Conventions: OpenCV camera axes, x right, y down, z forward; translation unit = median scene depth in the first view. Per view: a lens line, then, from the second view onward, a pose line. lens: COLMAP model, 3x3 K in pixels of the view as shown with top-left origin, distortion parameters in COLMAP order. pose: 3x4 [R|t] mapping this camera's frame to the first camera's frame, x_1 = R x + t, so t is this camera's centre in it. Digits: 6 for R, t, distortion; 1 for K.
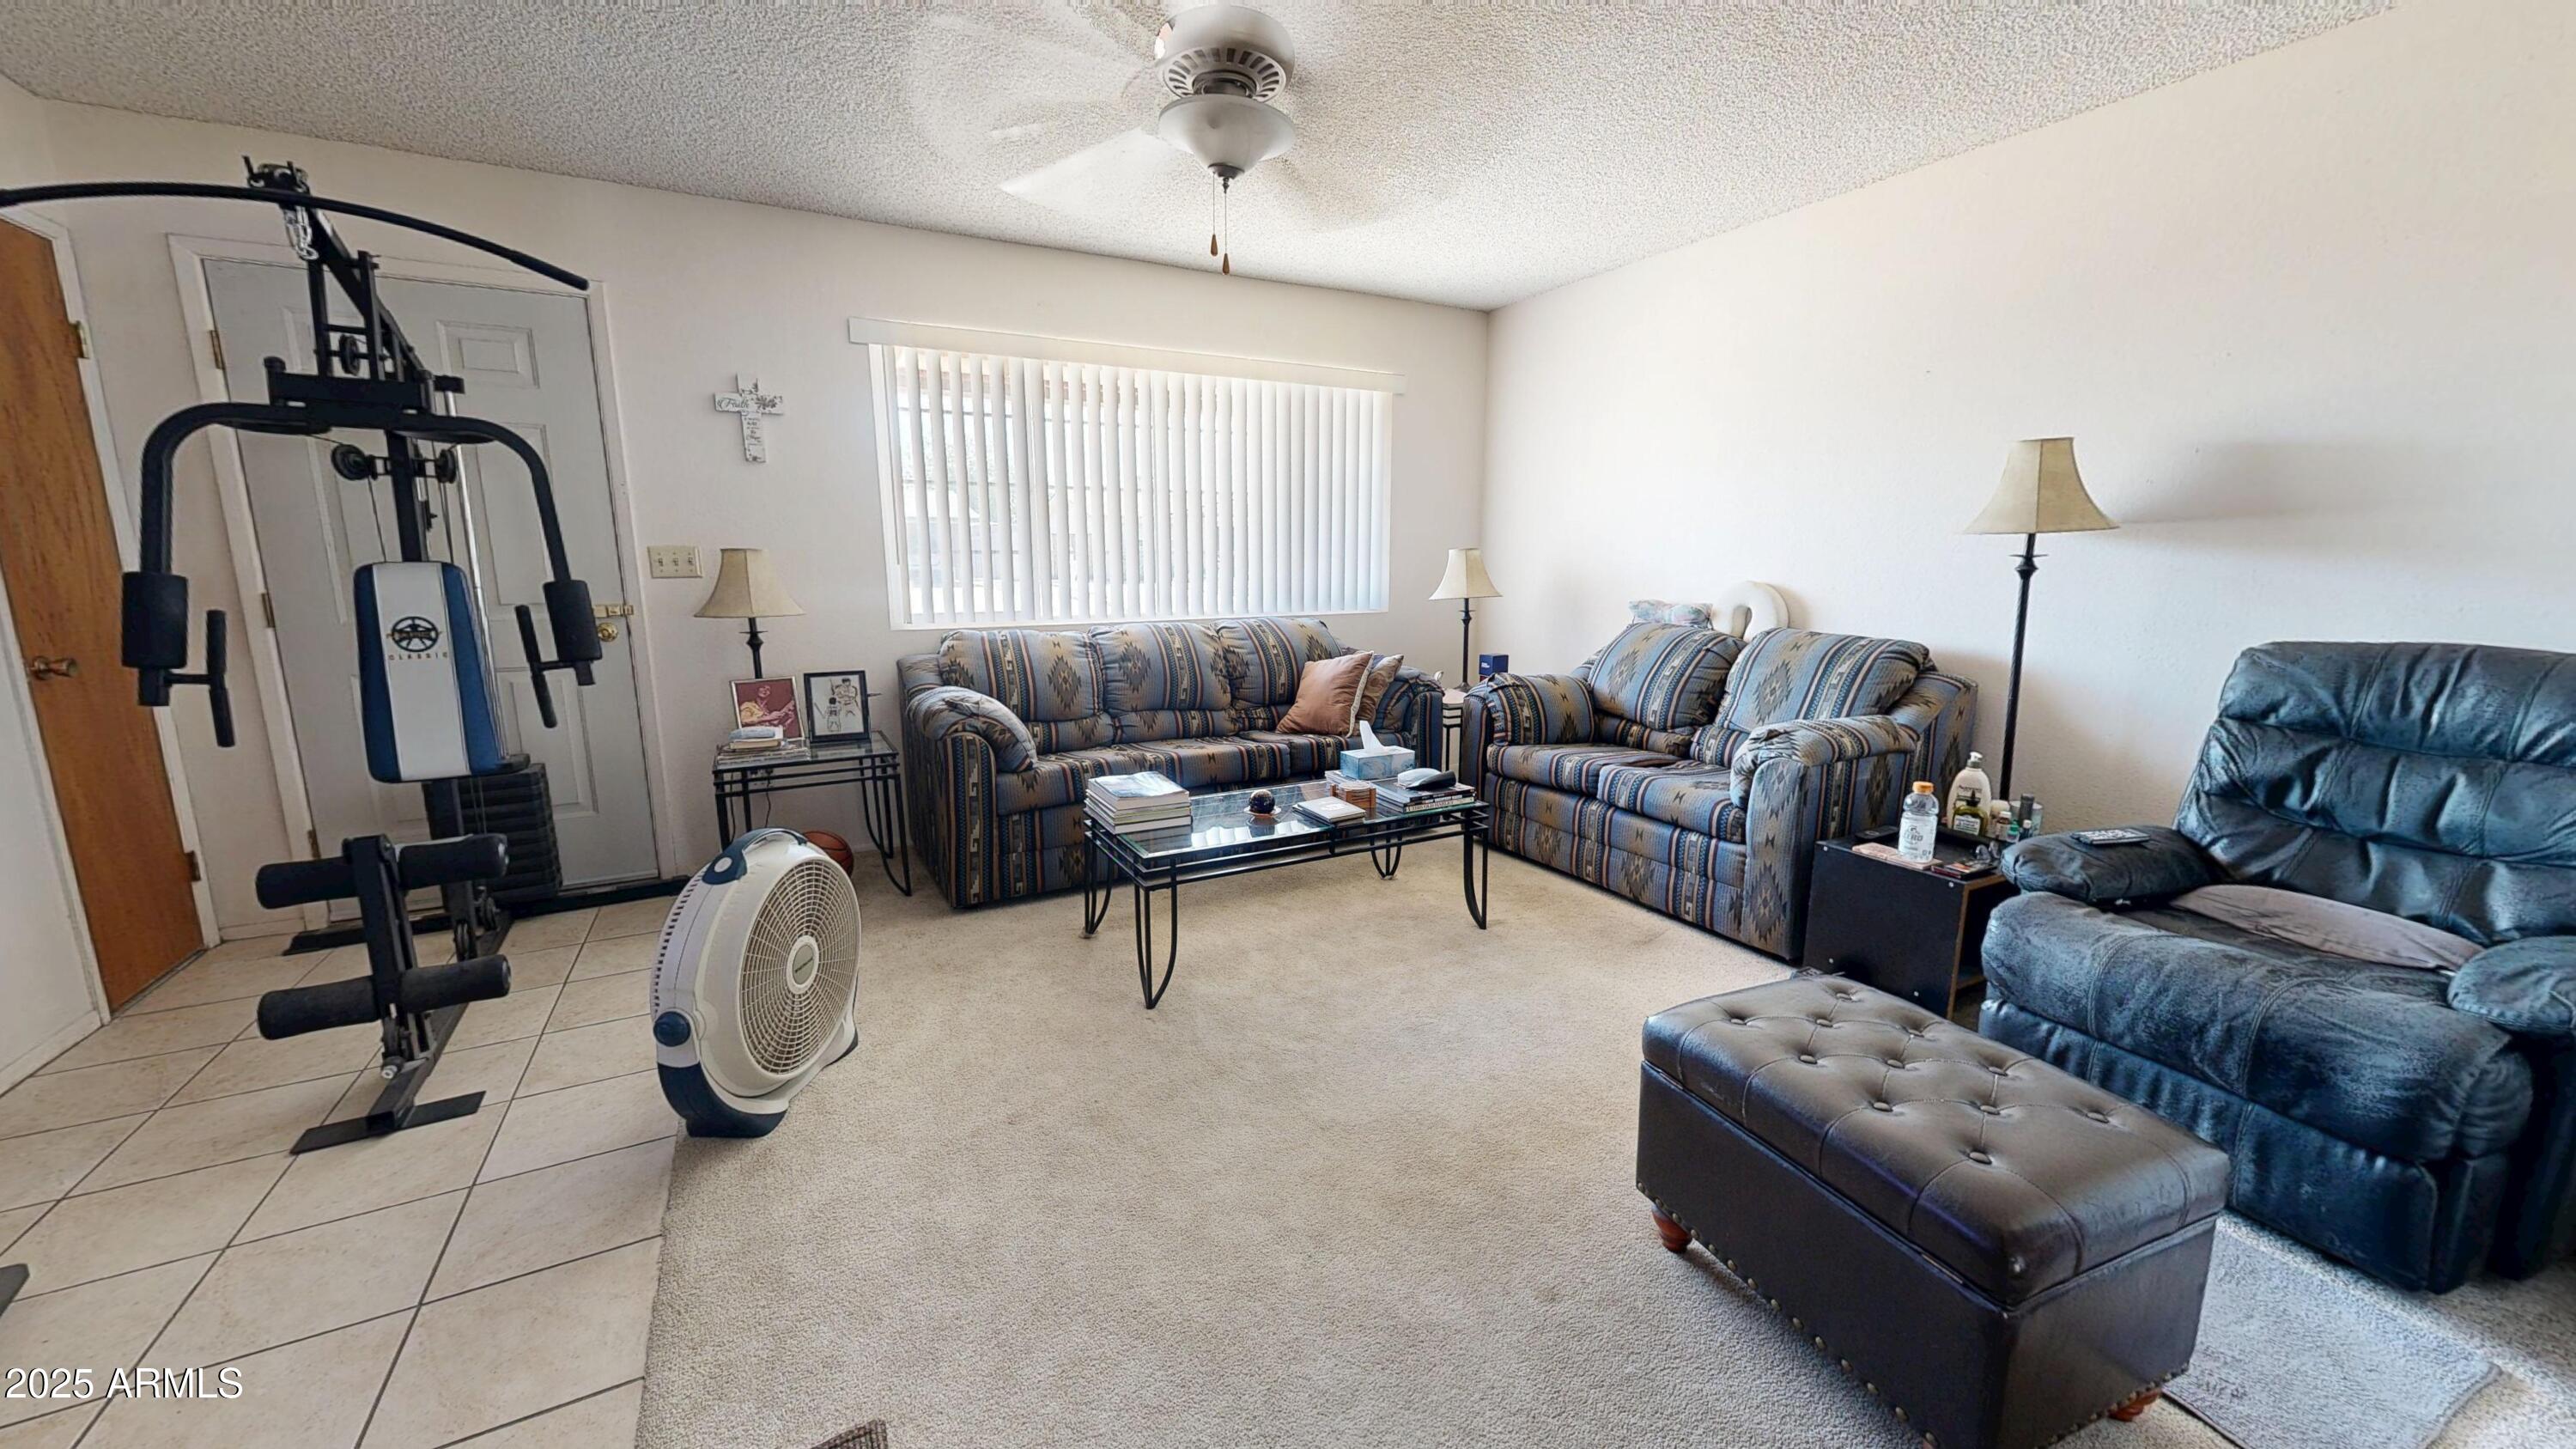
lens RADIAL K [[946.8, 0, 1283.0], [0, 946.8, 726.7], [0, 0, 1]] dist [-0.000443, 0.000434]
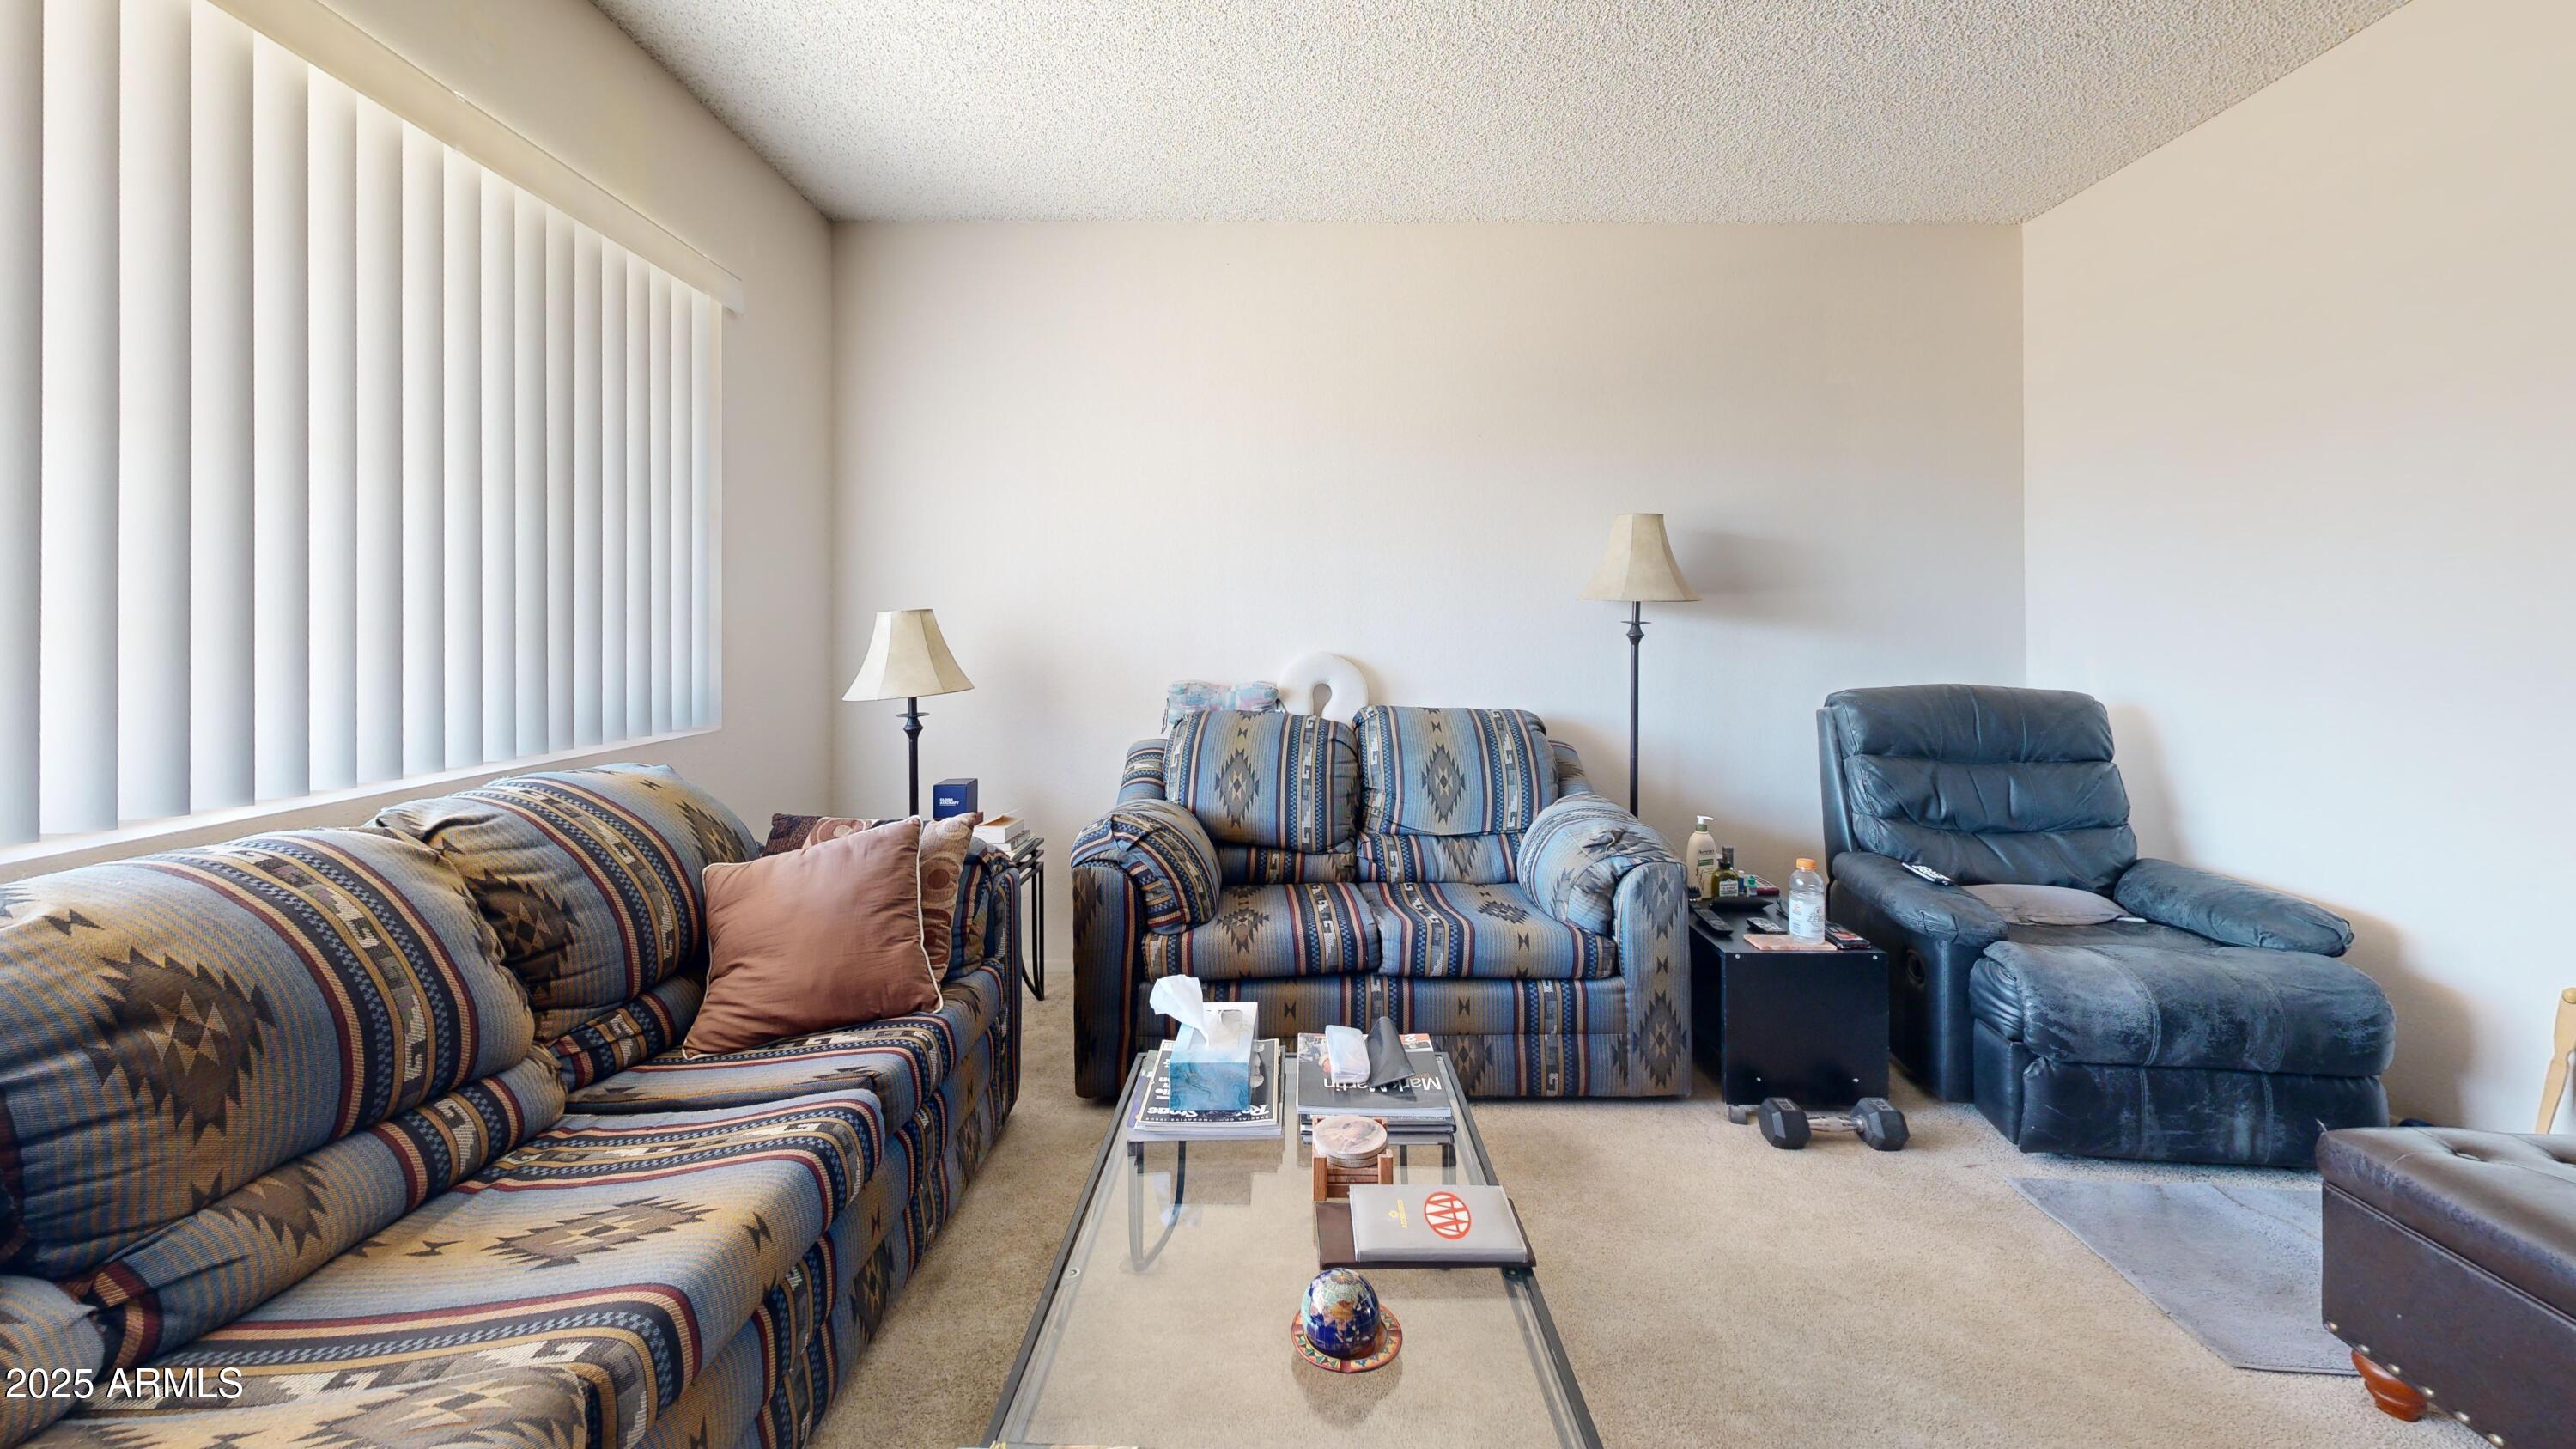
lens RADIAL K [[946.8, 0, 1303.9], [0, 946.8, 716.3], [0, 0, 1]] dist [-0.000443, 0.000434]
pose [[0.468034, -0.089589, 0.879157, -0.272303], [0.155023, 0.987745, 0.018125, -0.125724], [-0.870007, 0.127806, 0.476187, 0.680187]]
